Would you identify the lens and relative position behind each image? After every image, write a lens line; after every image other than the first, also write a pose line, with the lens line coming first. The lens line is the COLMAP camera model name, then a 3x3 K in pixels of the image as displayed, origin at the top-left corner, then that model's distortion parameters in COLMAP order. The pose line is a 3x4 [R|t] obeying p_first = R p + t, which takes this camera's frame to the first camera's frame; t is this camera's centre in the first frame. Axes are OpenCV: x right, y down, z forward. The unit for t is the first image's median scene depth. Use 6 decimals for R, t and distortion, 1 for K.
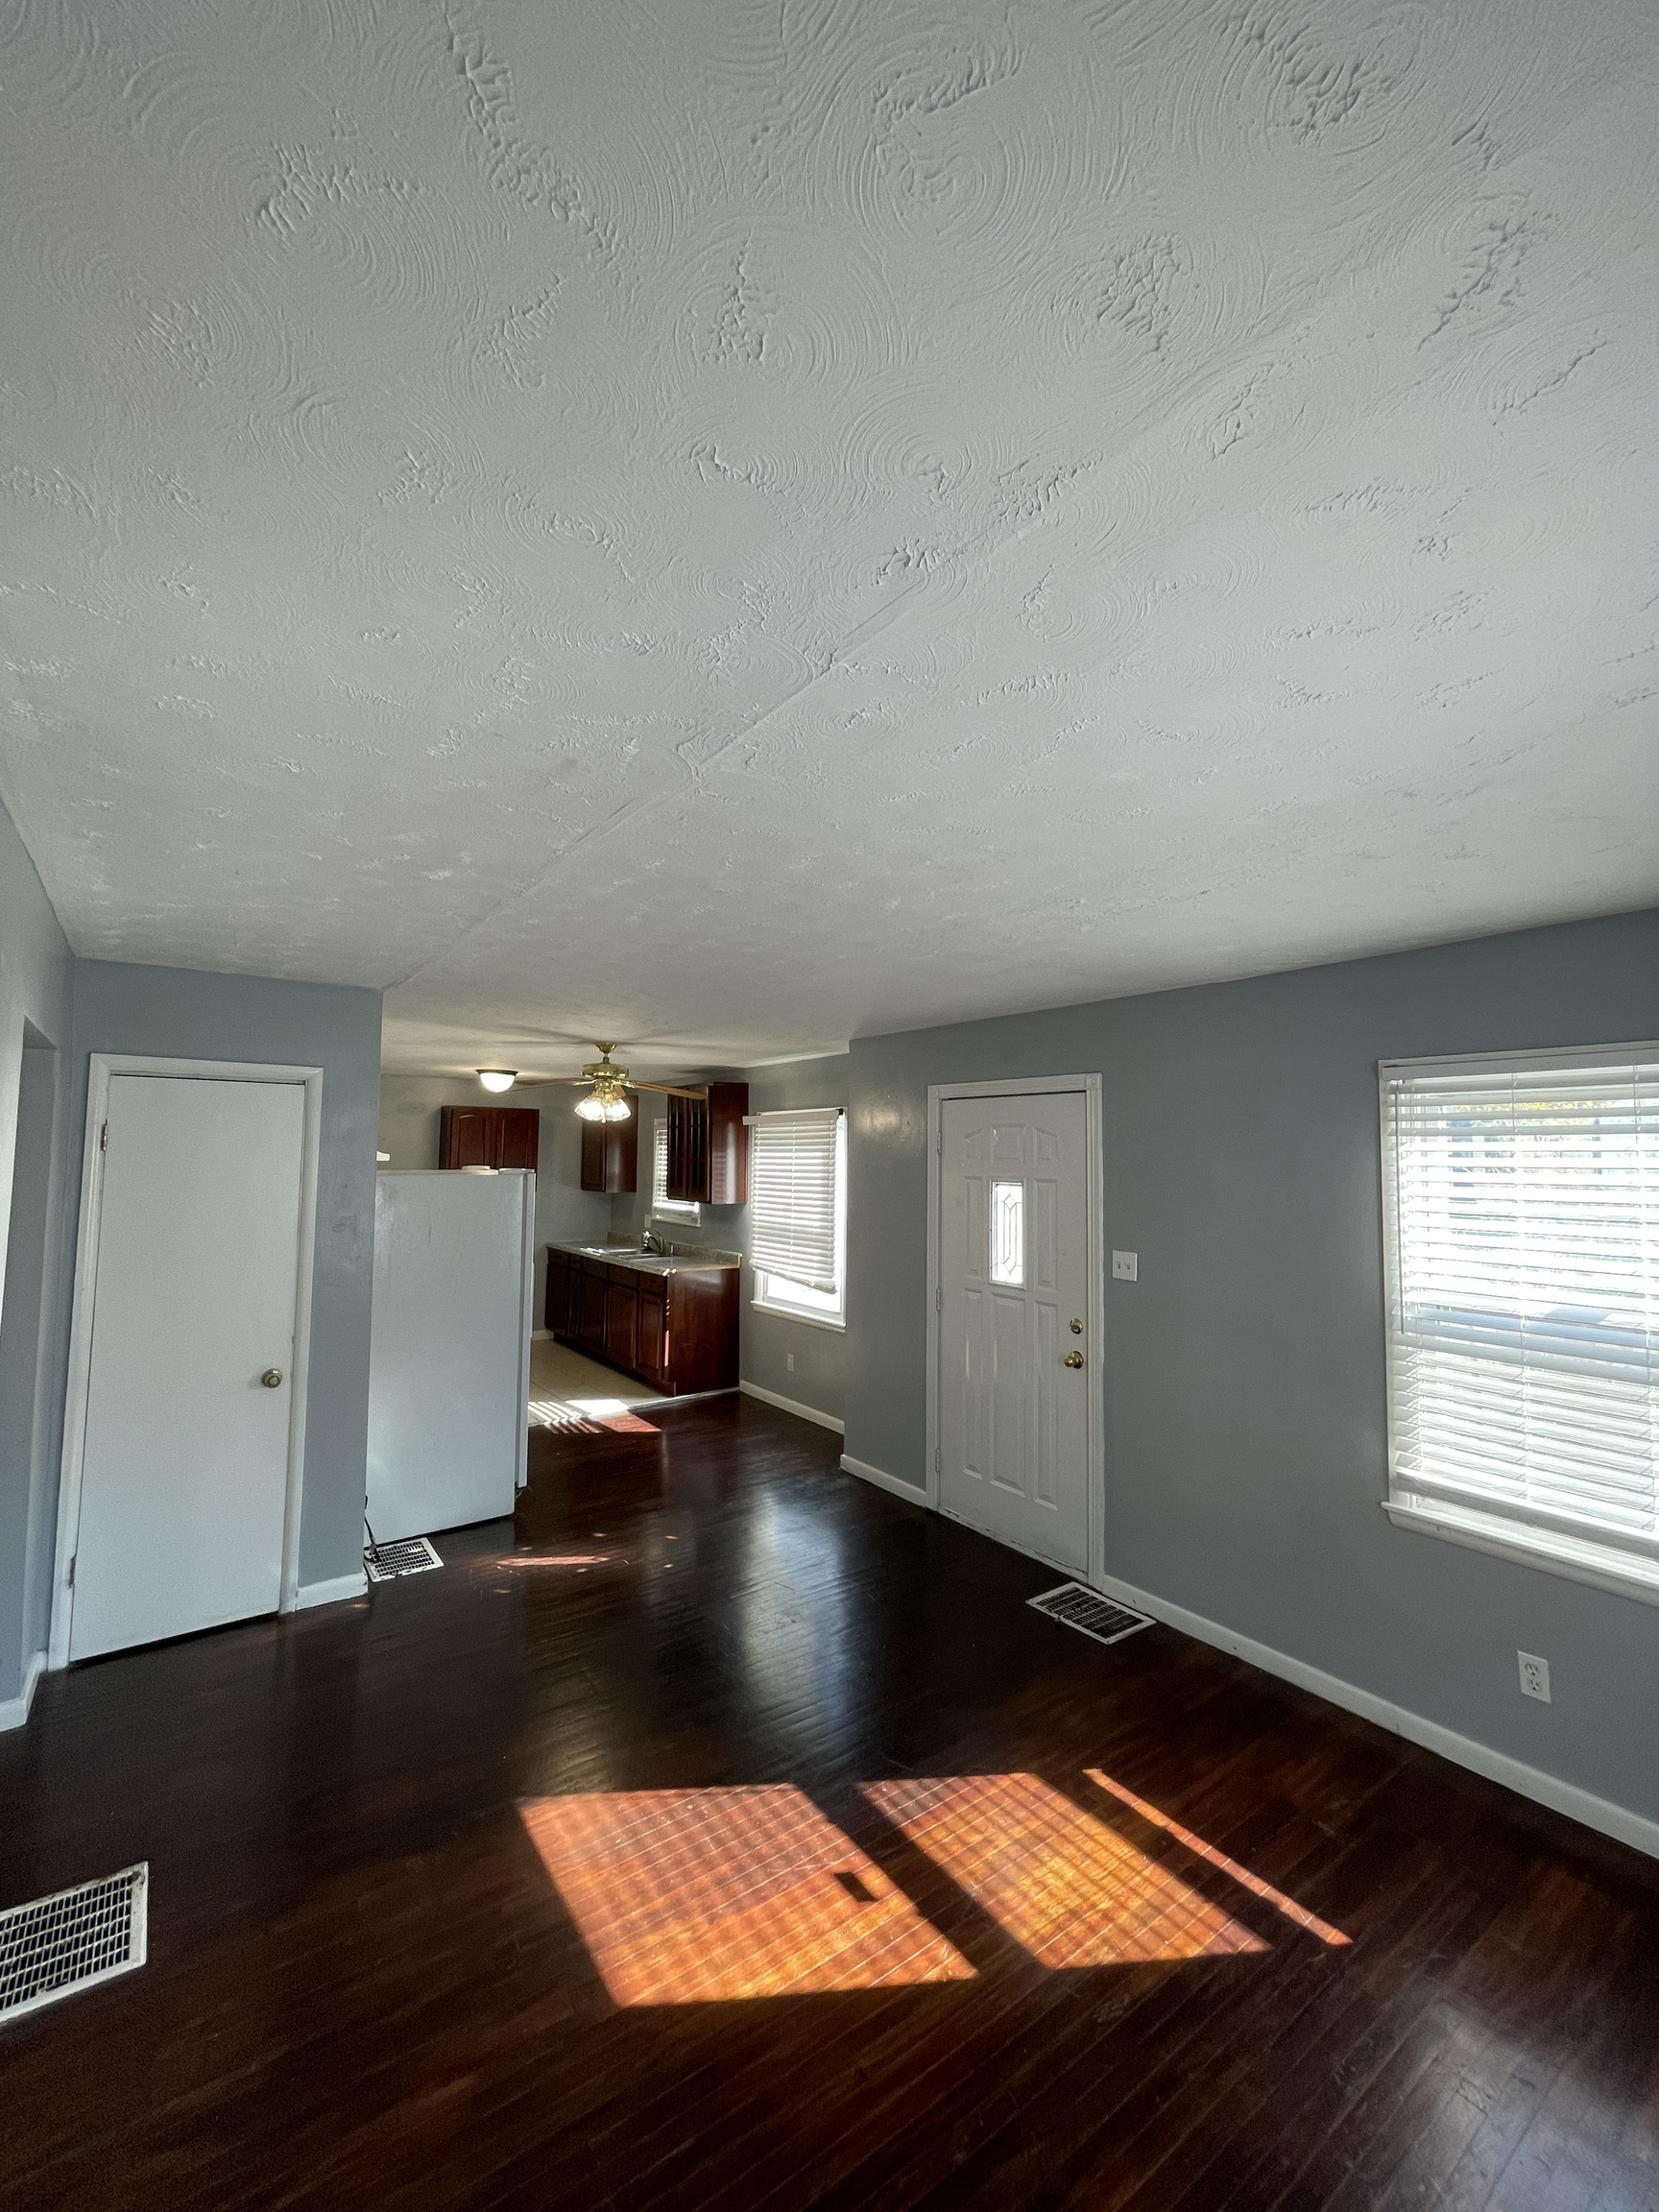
lens RADIAL K [[892.1, 0, 834.5], [0, 892.1, 1102.0], [0, 0, 1]] dist [-0.014412, -0.001634]
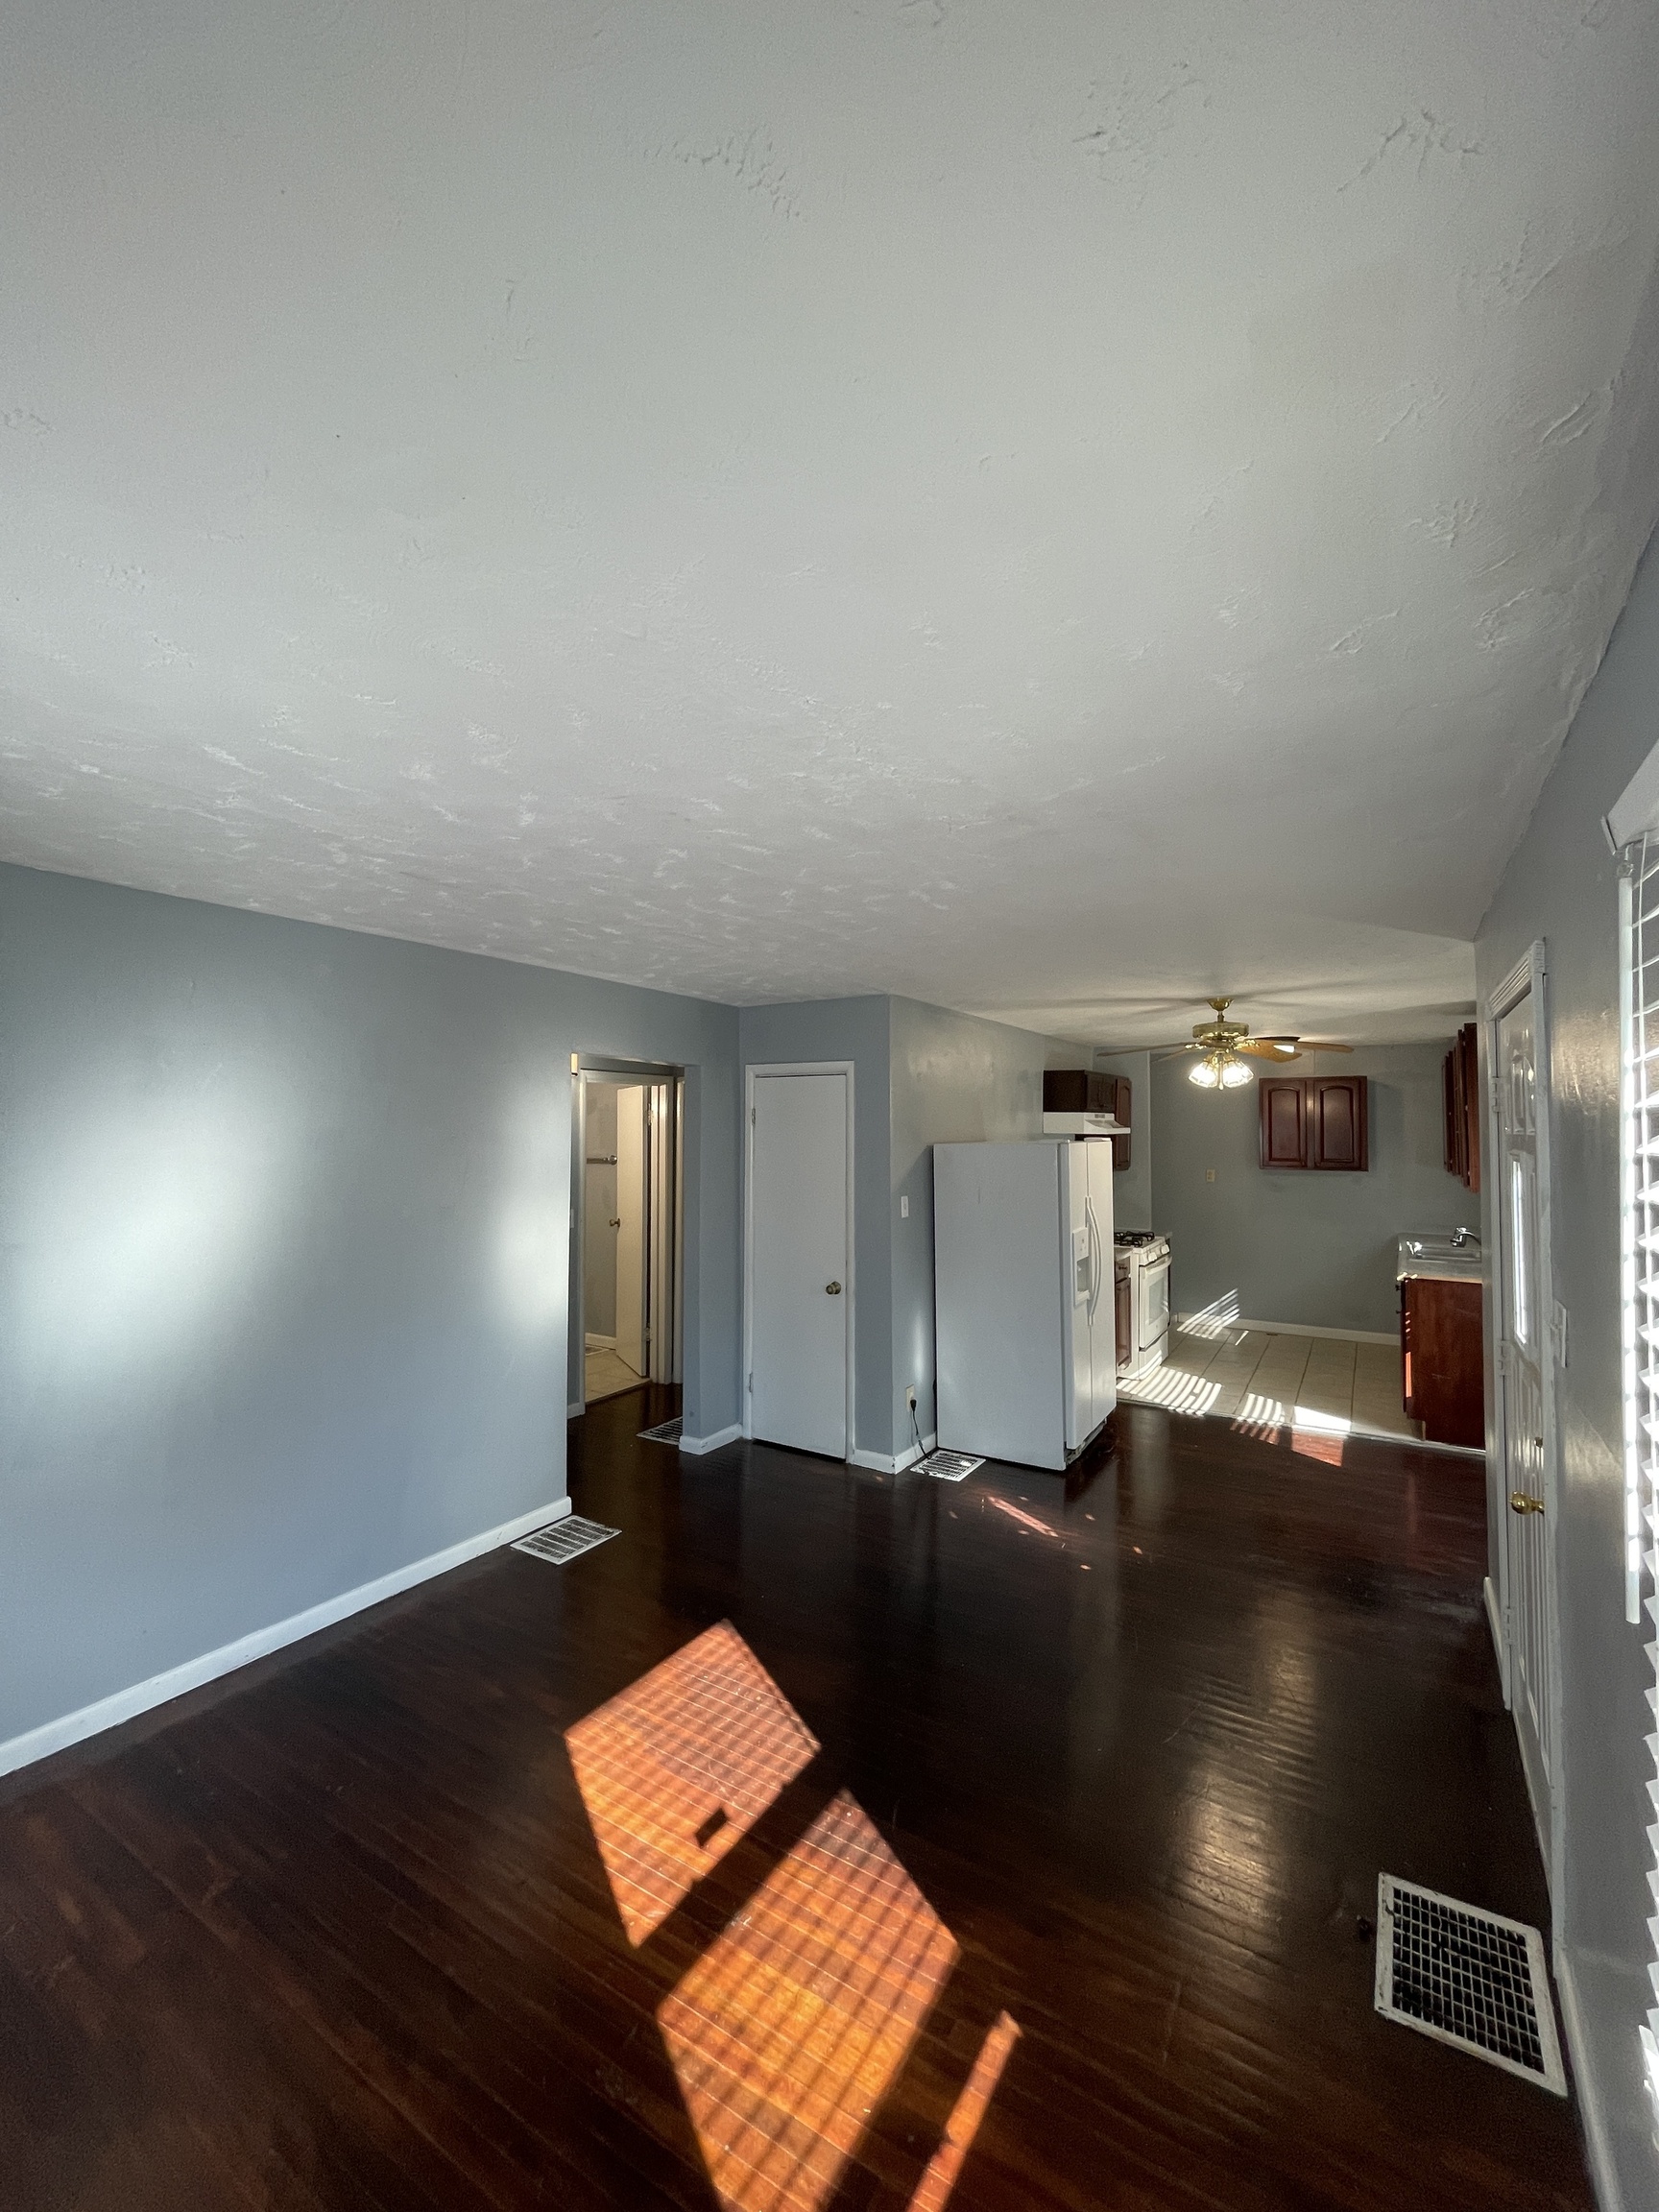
lens RADIAL K [[892.1, 0, 835.4], [0, 892.1, 1097.7], [0, 0, 1]] dist [-0.014412, -0.001634]
pose [[0.369373, -0.041044, -0.928375, 0.978073], [0.058150, 0.998087, -0.020989, 0.064404], [0.927460, -0.046233, 0.371053, 0.724605]]
